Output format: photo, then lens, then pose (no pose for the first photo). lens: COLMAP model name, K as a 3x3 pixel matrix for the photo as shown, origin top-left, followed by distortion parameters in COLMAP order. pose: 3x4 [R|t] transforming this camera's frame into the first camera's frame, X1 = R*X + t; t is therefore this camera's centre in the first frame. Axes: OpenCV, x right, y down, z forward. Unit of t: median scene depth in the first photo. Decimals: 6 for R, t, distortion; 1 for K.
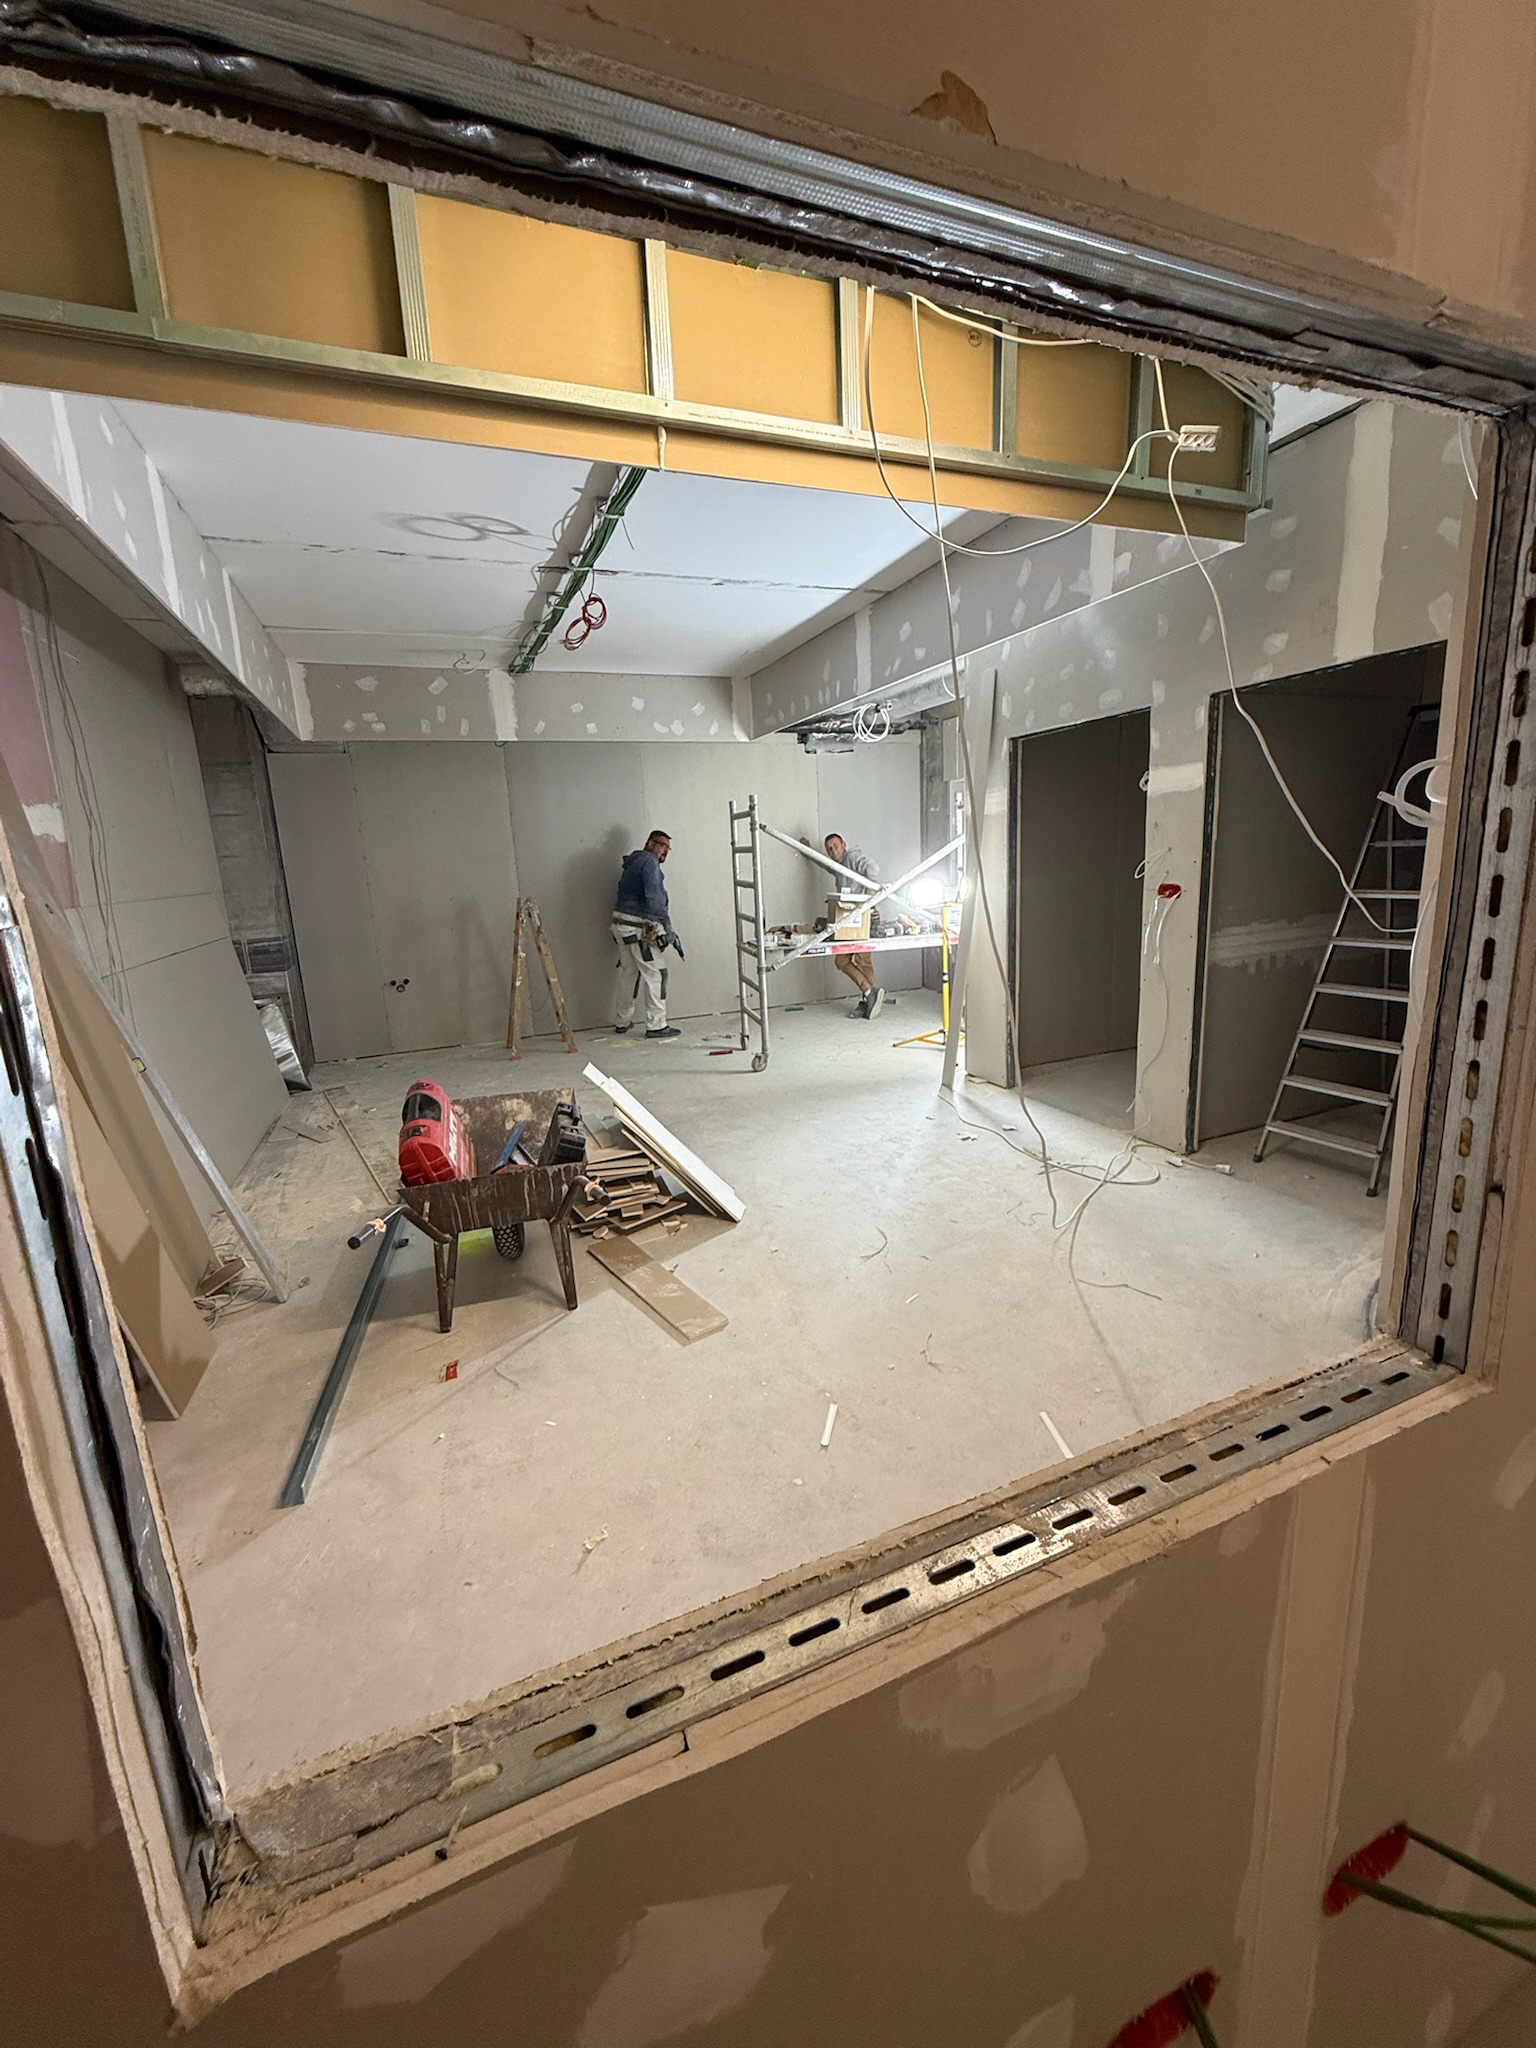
lens RADIAL K [[815.2, 0, 769.3], [0, 815.2, 1023.0], [0, 0, 1]] dist [-0.000192, 0.000104]
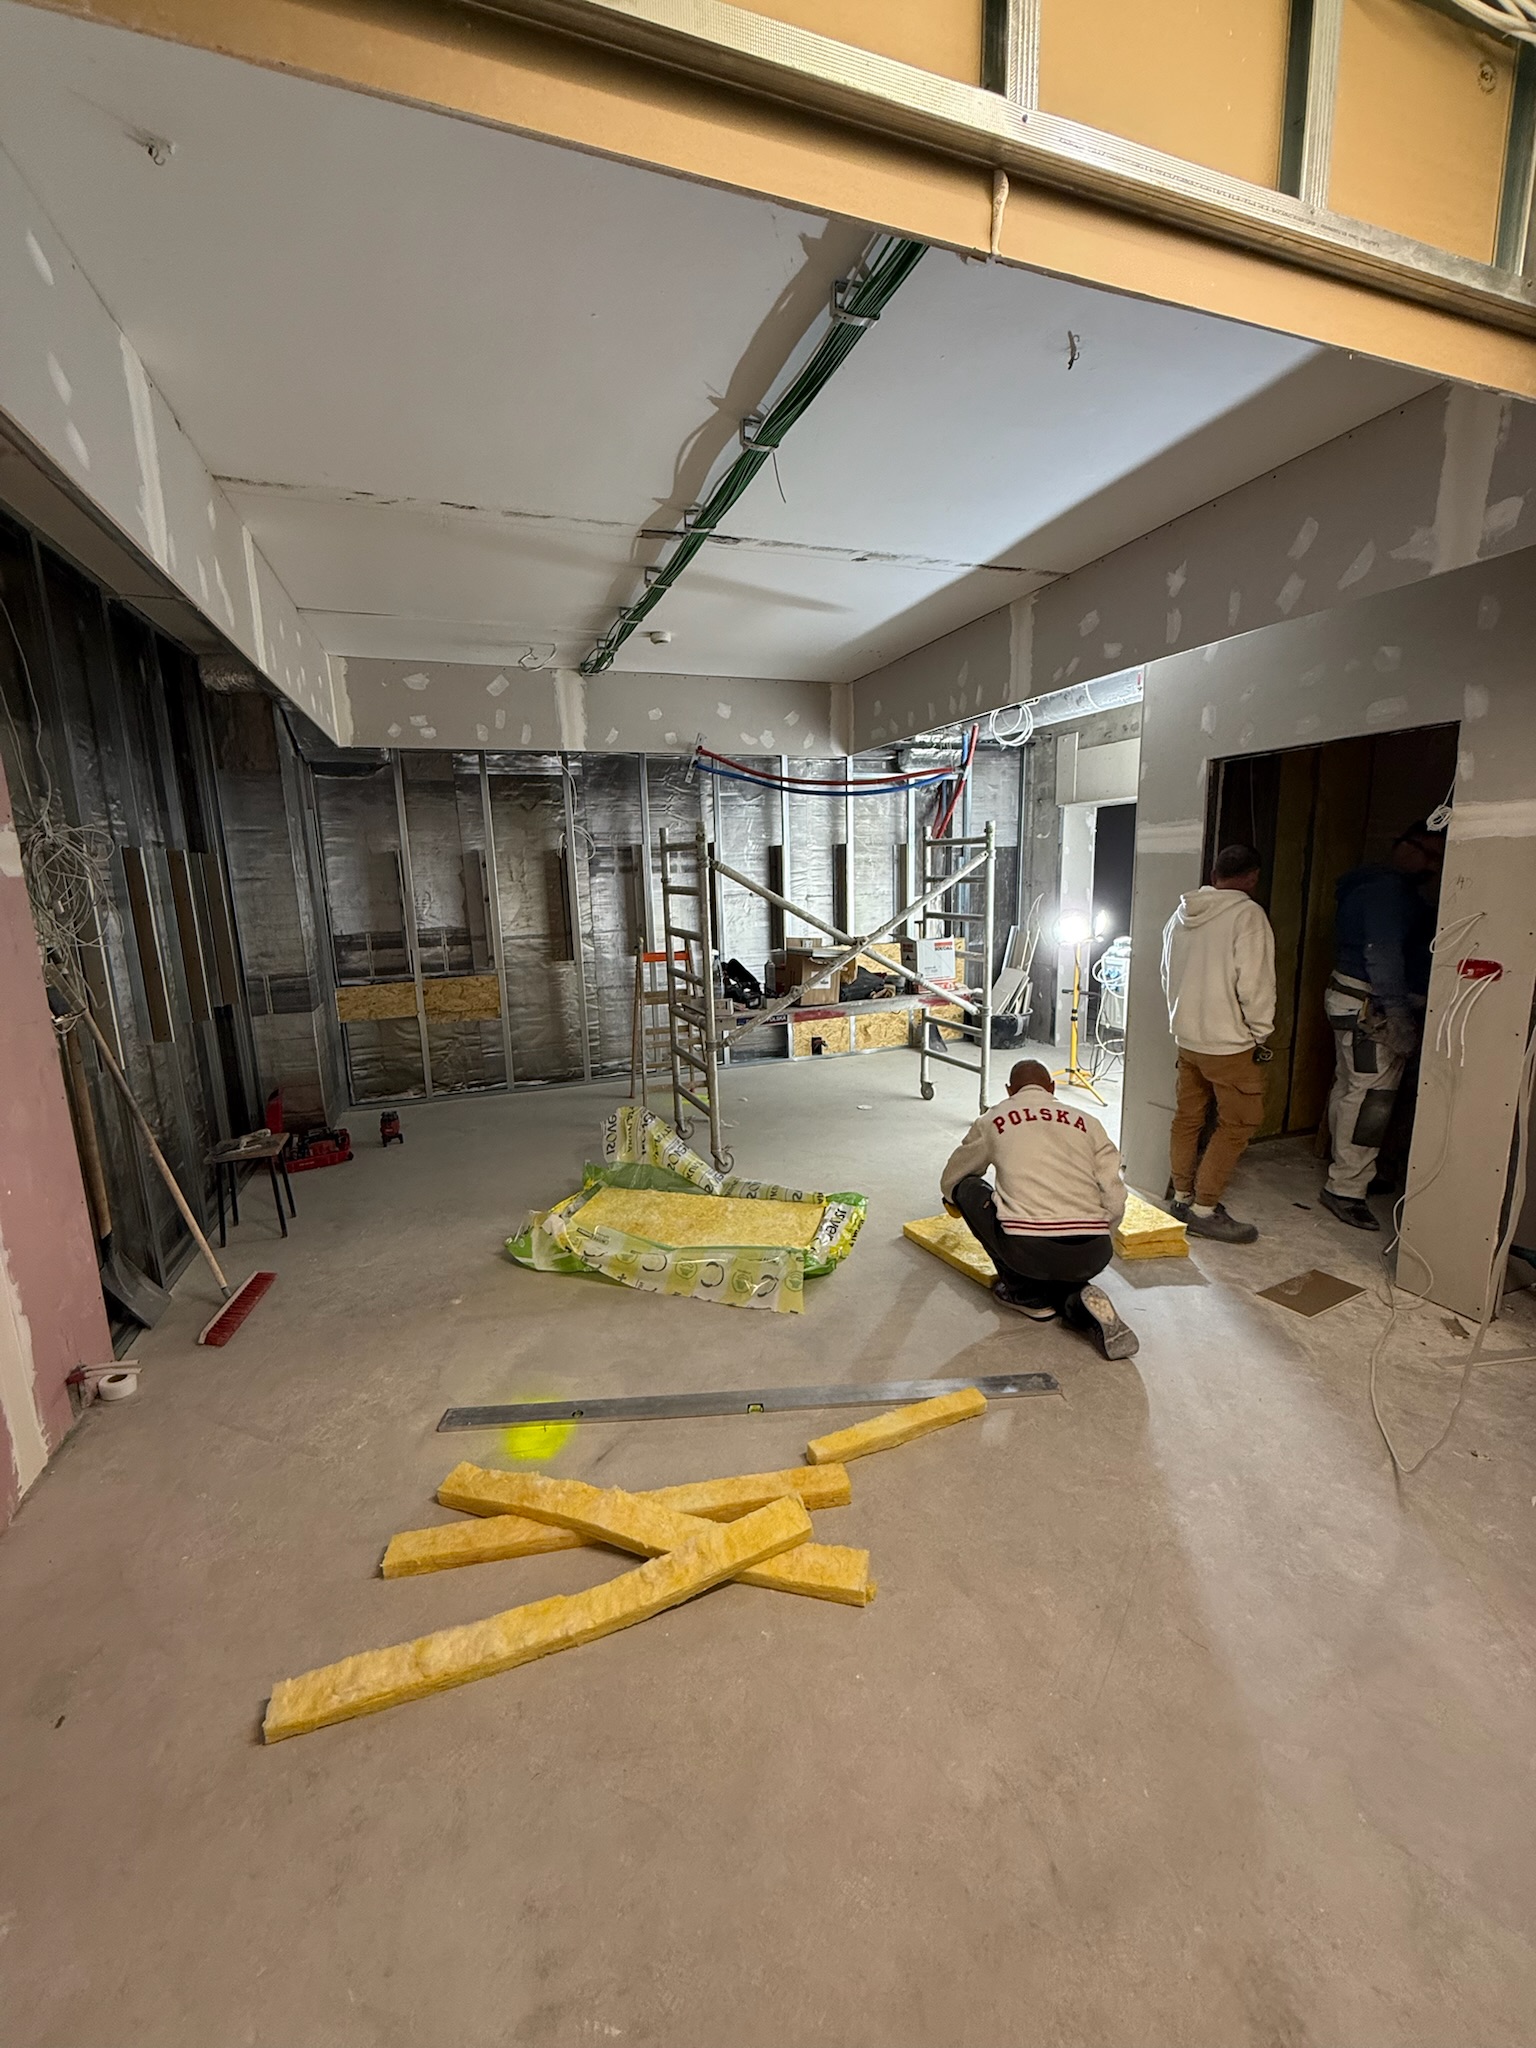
lens RADIAL K [[815.2, 0, 763.7], [0, 815.2, 1019.2], [0, 0, 1]] dist [-0.000192, 0.000104]
pose [[0.998894, 0.029291, -0.036790, -0.105864], [-0.030004, 0.999369, -0.019001, -0.069902], [0.036210, 0.020084, 0.999142, 0.201192]]
